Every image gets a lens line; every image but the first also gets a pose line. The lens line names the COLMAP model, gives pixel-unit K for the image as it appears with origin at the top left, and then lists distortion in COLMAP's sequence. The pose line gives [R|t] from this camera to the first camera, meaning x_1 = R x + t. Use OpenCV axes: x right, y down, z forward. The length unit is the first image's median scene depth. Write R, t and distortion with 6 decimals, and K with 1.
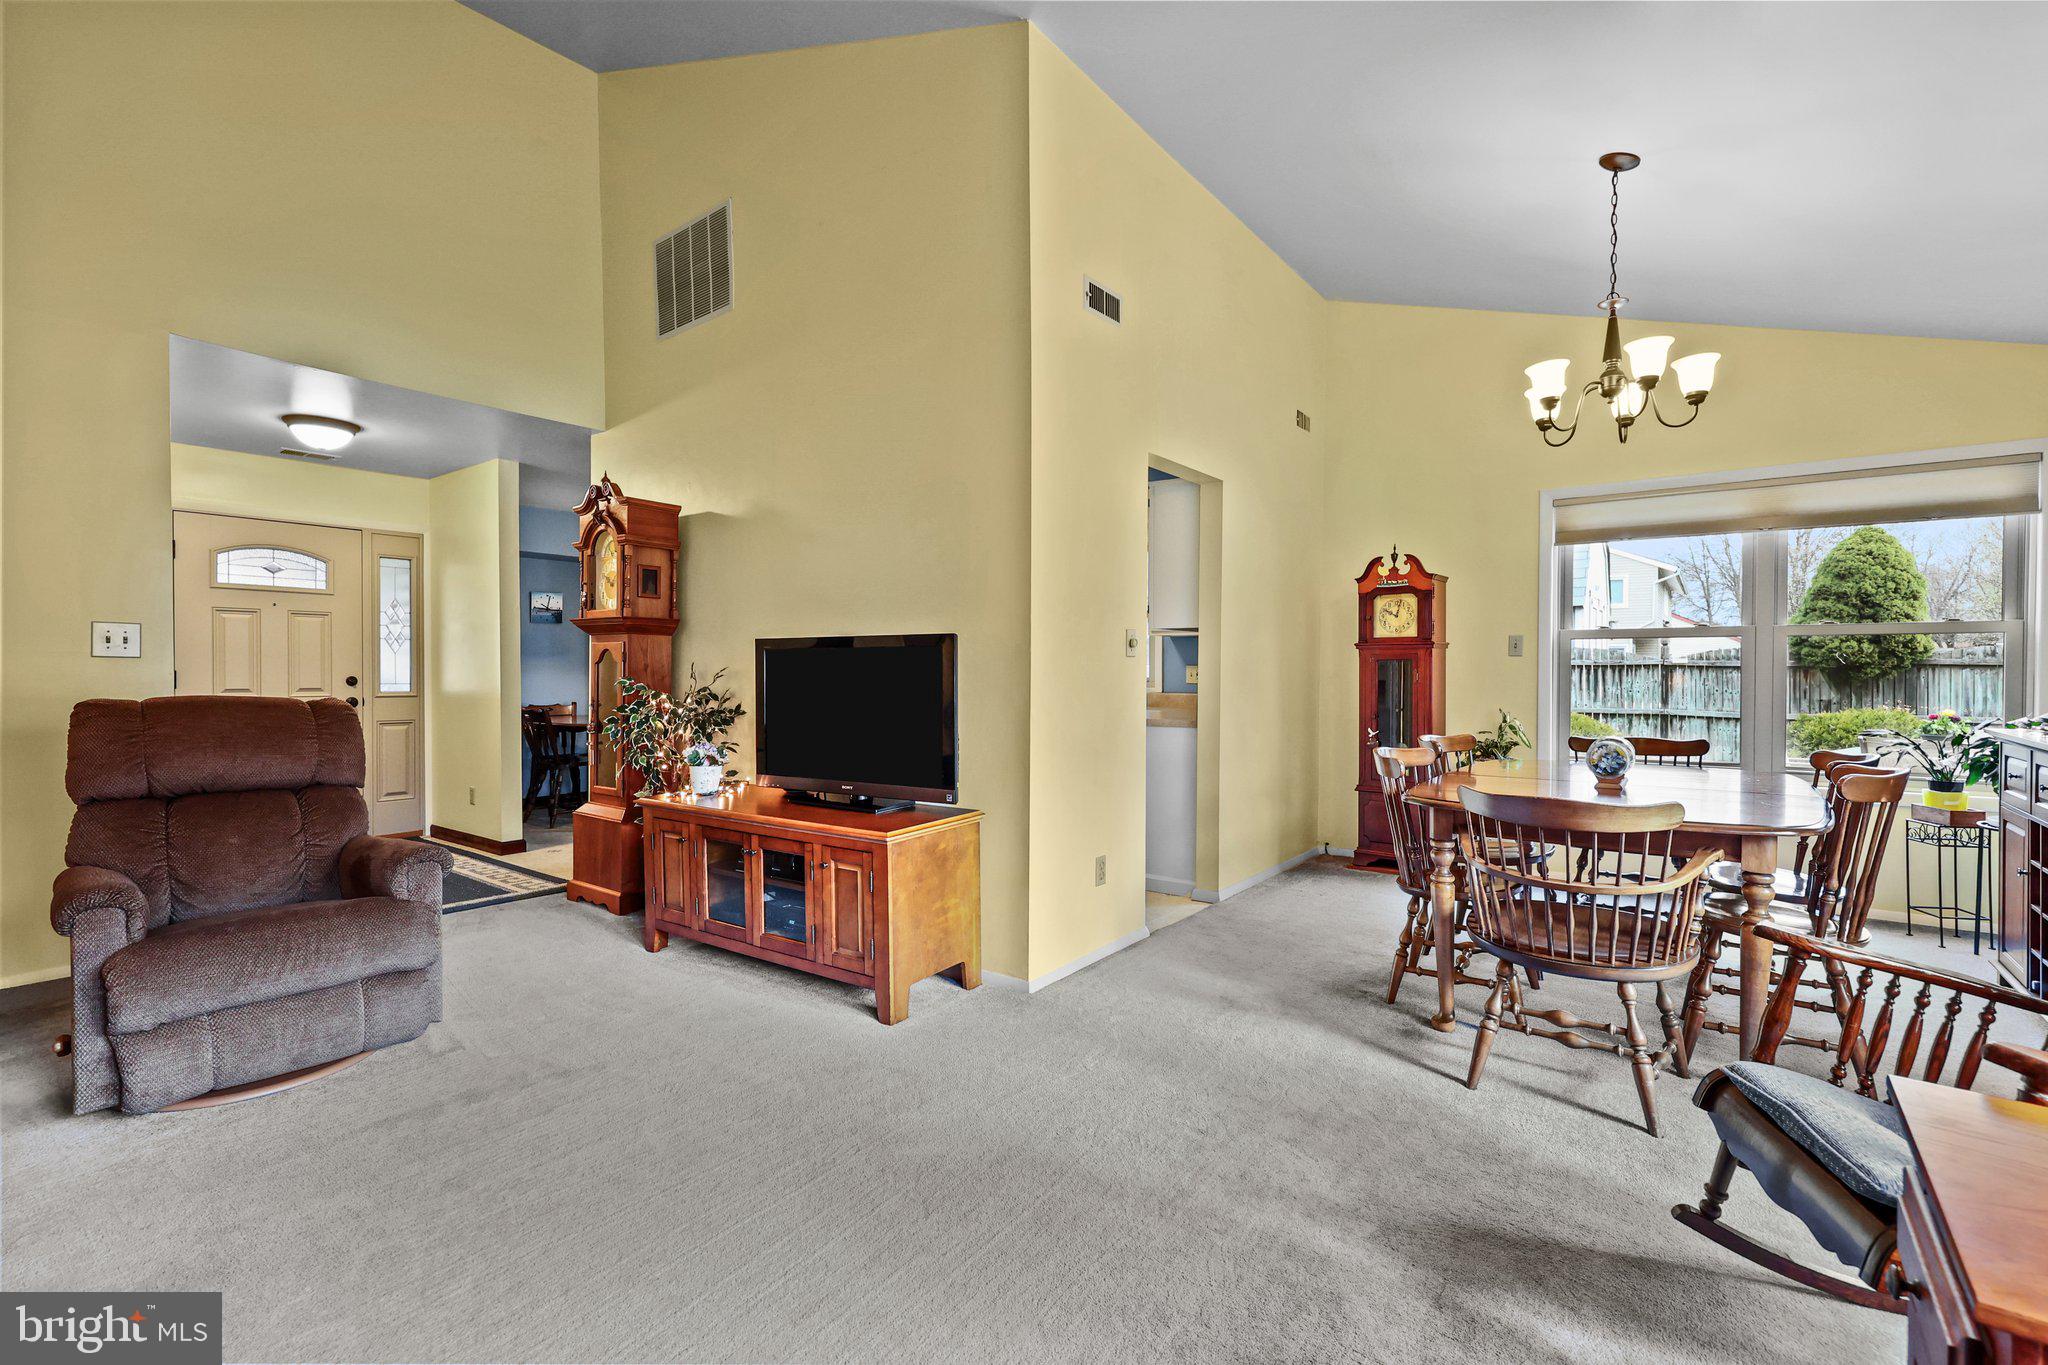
lens RADIAL K [[902.4, 0, 1027.6], [0, 902.4, 682.9], [0, 0, 1]] dist [-0.000790, -0.000051]
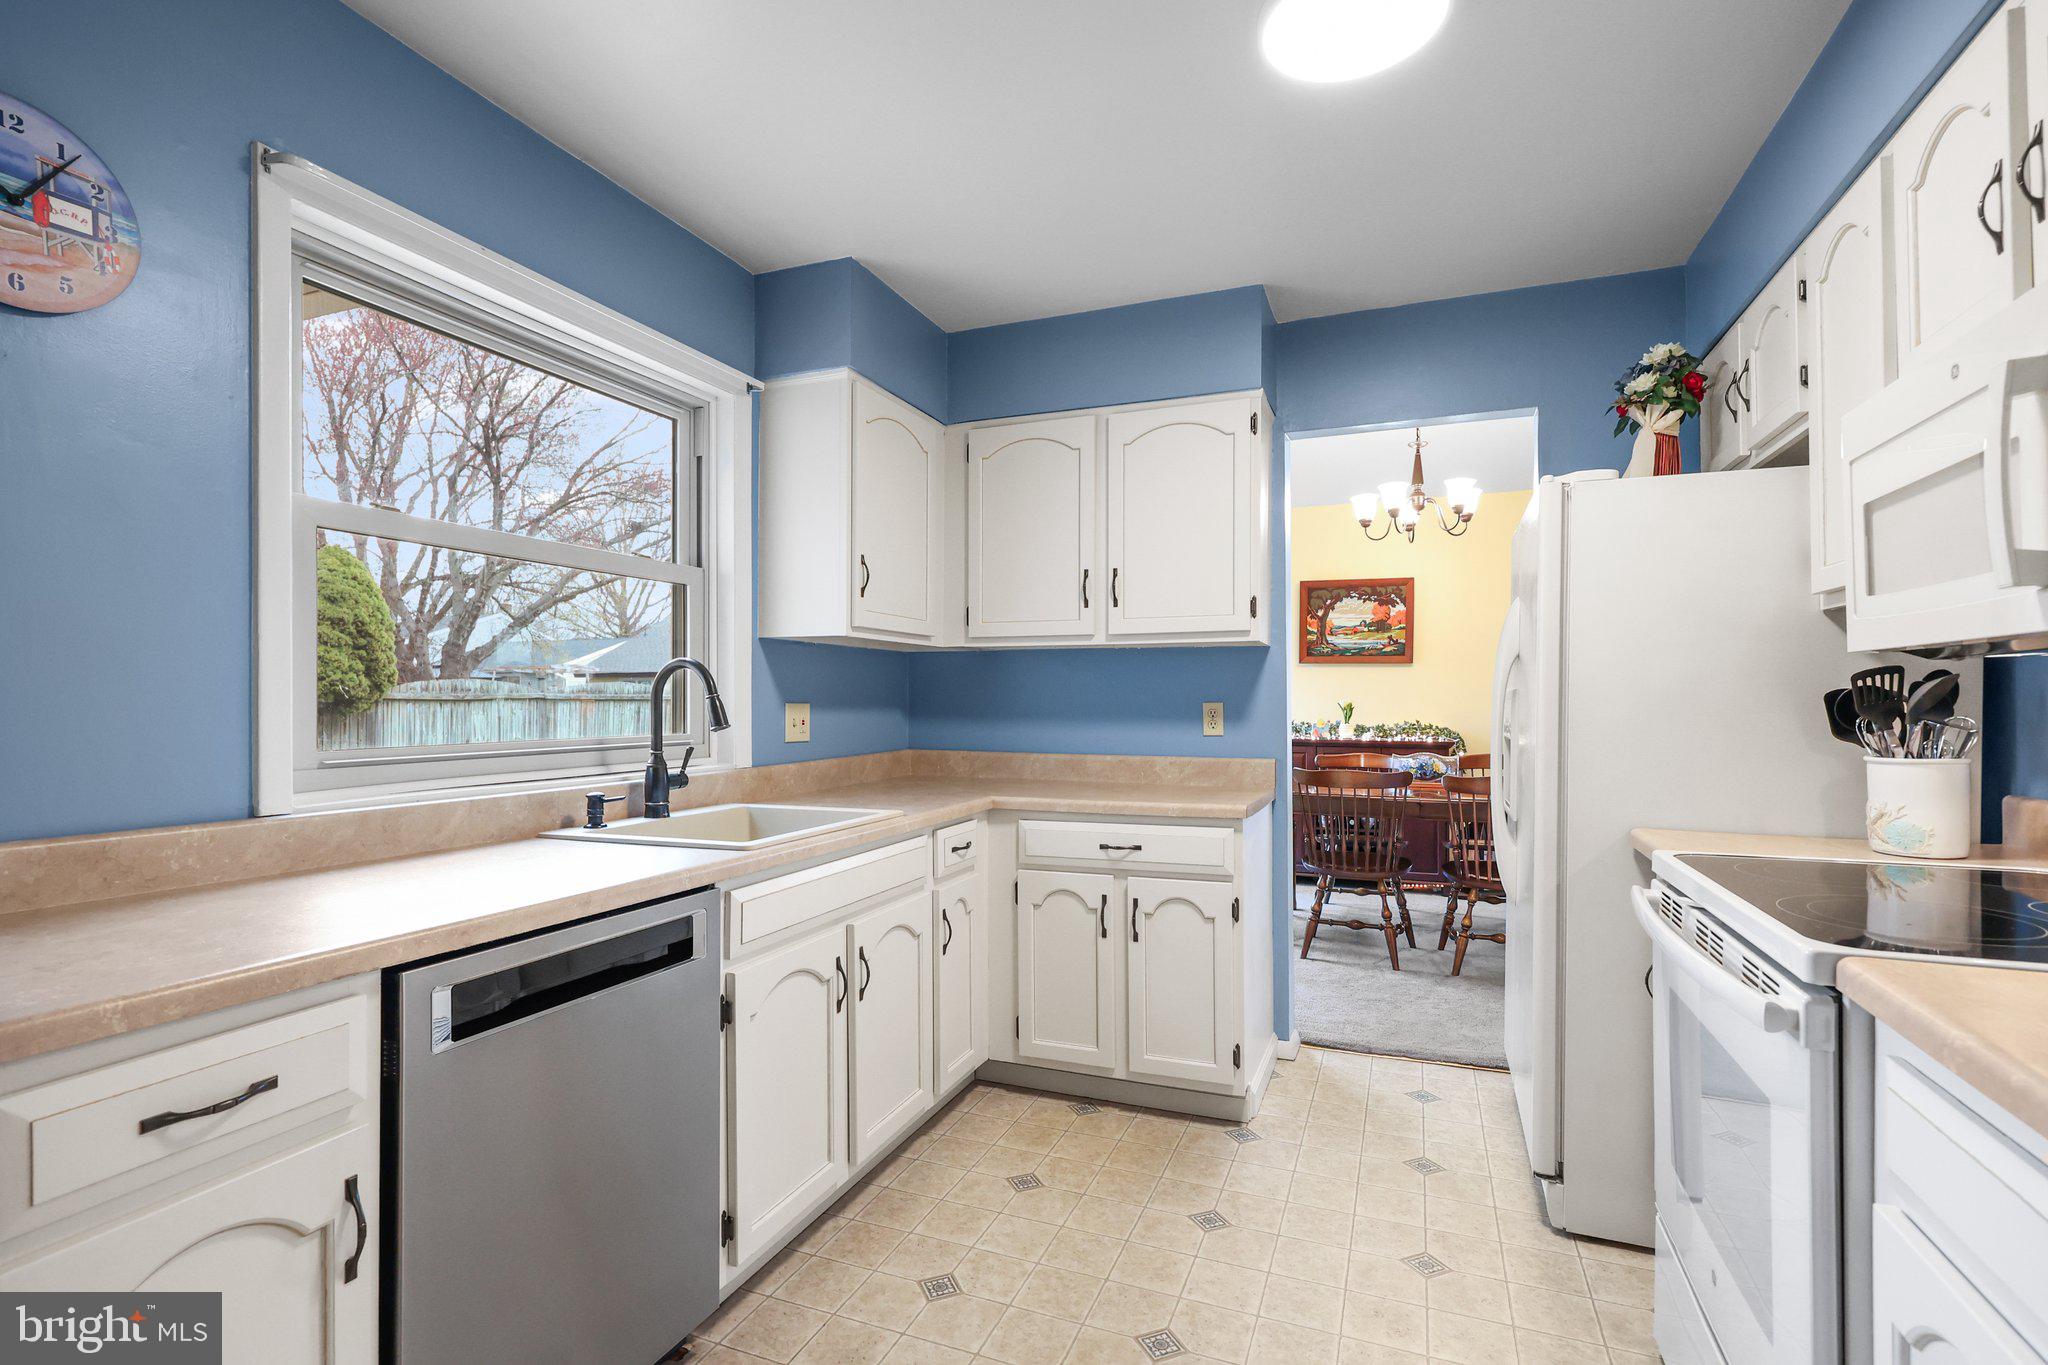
lens RADIAL K [[955.4, 0, 1024.3], [0, 955.4, 702.7], [0, 0, 1]] dist [-0.000915, -0.000535]
pose [[-0.267281, -0.005077, 0.963605, -0.392529], [0.019130, 0.999761, 0.010574, -0.028606], [-0.963429, 0.021260, -0.267120, 1.254565]]
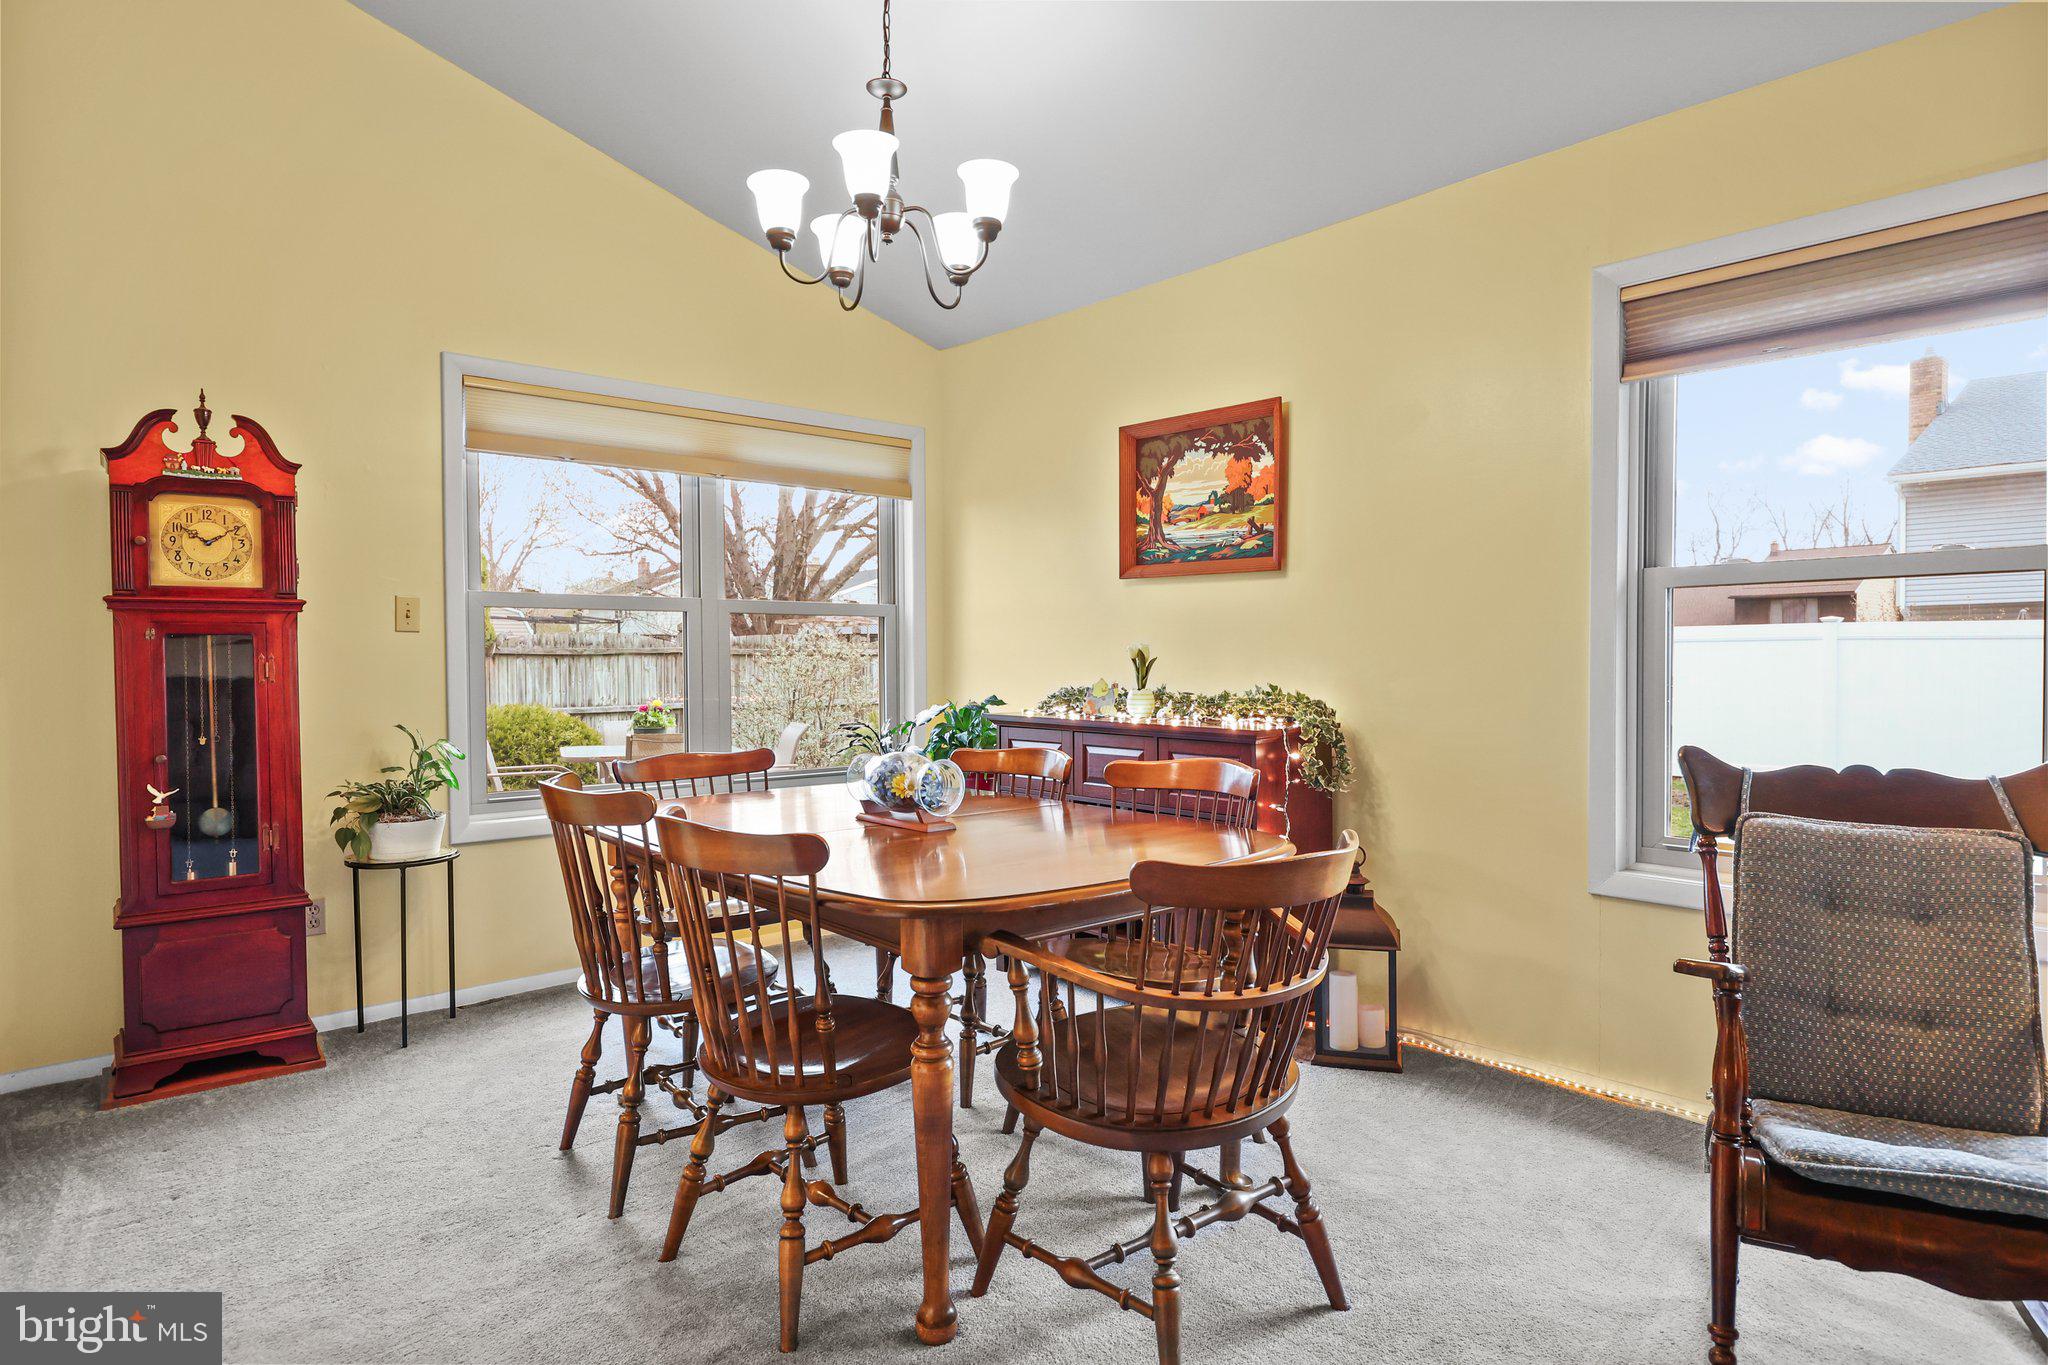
lens RADIAL K [[1160.2, 0, 1030.6], [0, 1160.2, 672.8], [0, 0, 1]] dist [-0.000508, -0.000636]
pose [[0.199572, -0.014130, 0.979781, -0.102794], [0.020952, 0.999729, 0.010150, -0.002900], [-0.979659, 0.018503, 0.199814, 0.463367]]
